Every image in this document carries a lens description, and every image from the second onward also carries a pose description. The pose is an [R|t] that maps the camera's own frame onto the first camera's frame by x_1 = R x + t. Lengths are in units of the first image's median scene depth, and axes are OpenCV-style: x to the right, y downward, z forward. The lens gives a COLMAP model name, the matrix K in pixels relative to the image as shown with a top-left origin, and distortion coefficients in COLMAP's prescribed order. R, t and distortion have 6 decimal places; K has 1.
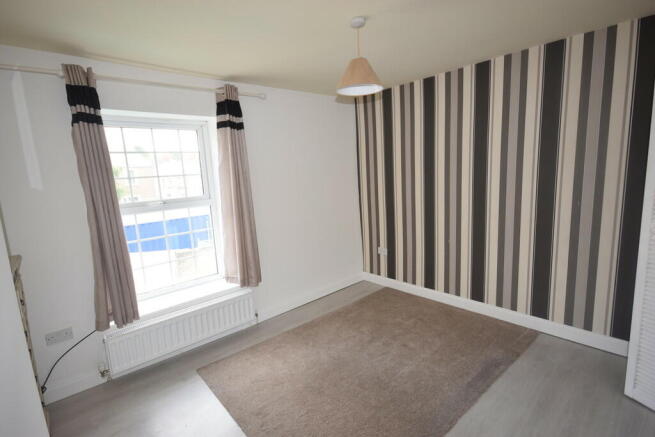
lens RADIAL K [[315.7, 0, 326.7], [0, 315.7, 221.5], [0, 0, 1]] dist [-0.000945, -0.000015]
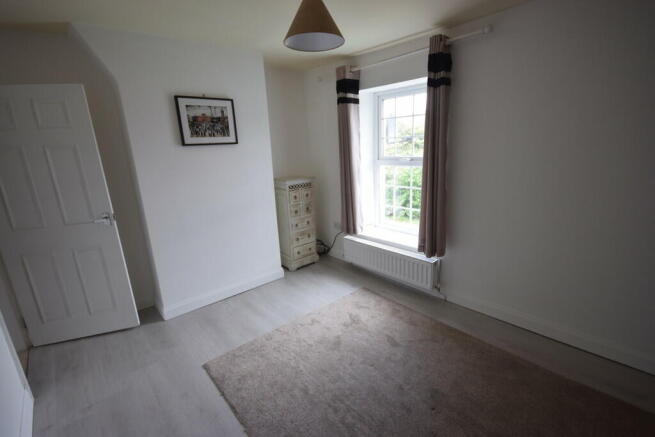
lens RADIAL K [[292.9, 0, 328.9], [0, 292.9, 217.3], [0, 0, 1]] dist [-0.000880, -0.000170]
pose [[0.049355, 0.304301, -0.951296, 0.638644], [-0.123820, 0.946974, 0.296494, -0.155447], [0.991077, 0.103156, 0.084417, 0.681564]]
